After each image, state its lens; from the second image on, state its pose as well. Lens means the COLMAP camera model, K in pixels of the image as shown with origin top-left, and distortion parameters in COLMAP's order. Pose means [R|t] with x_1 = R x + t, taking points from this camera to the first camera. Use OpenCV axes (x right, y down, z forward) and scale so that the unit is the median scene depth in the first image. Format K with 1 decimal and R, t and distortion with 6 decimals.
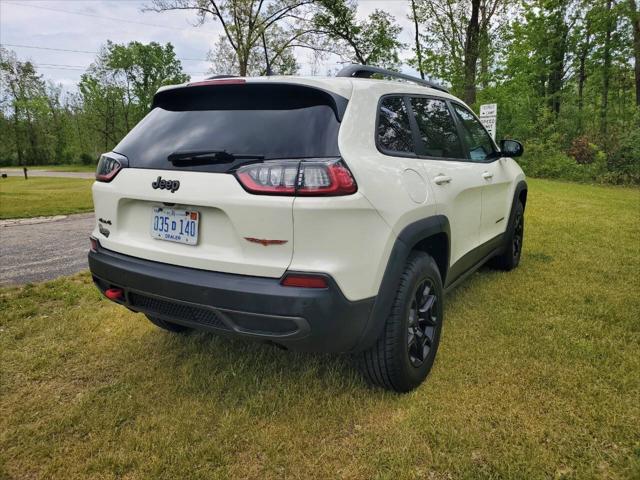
lens RADIAL K [[501.4, 0, 318.2], [0, 501.4, 239.7], [0, 0, 1]] dist [0.023097, -0.001651]
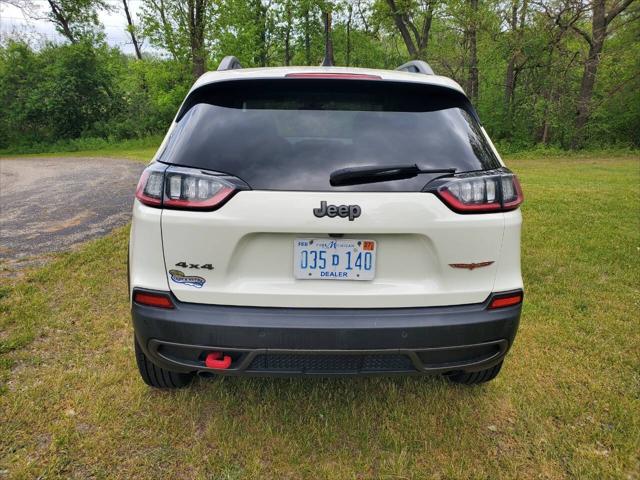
lens RADIAL K [[501.4, 0, 317.3], [0, 501.4, 239.4], [0, 0, 1]] dist [0.023097, -0.001651]
pose [[0.843586, -0.125142, 0.522209, -0.720347], [0.097047, 0.991983, 0.080947, -0.127332], [-0.528152, -0.017607, 0.848967, 0.337360]]
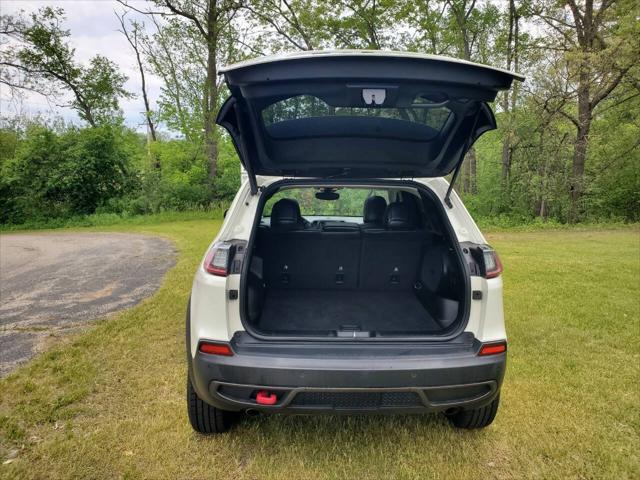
lens RADIAL K [[501.4, 0, 321.0], [0, 501.4, 238.3], [0, 0, 1]] dist [0.023097, -0.001651]
pose [[0.843921, -0.050928, 0.534045, -0.894014], [0.100817, 0.992803, -0.064638, -0.127450], [-0.526909, 0.108390, 0.842982, 0.149914]]
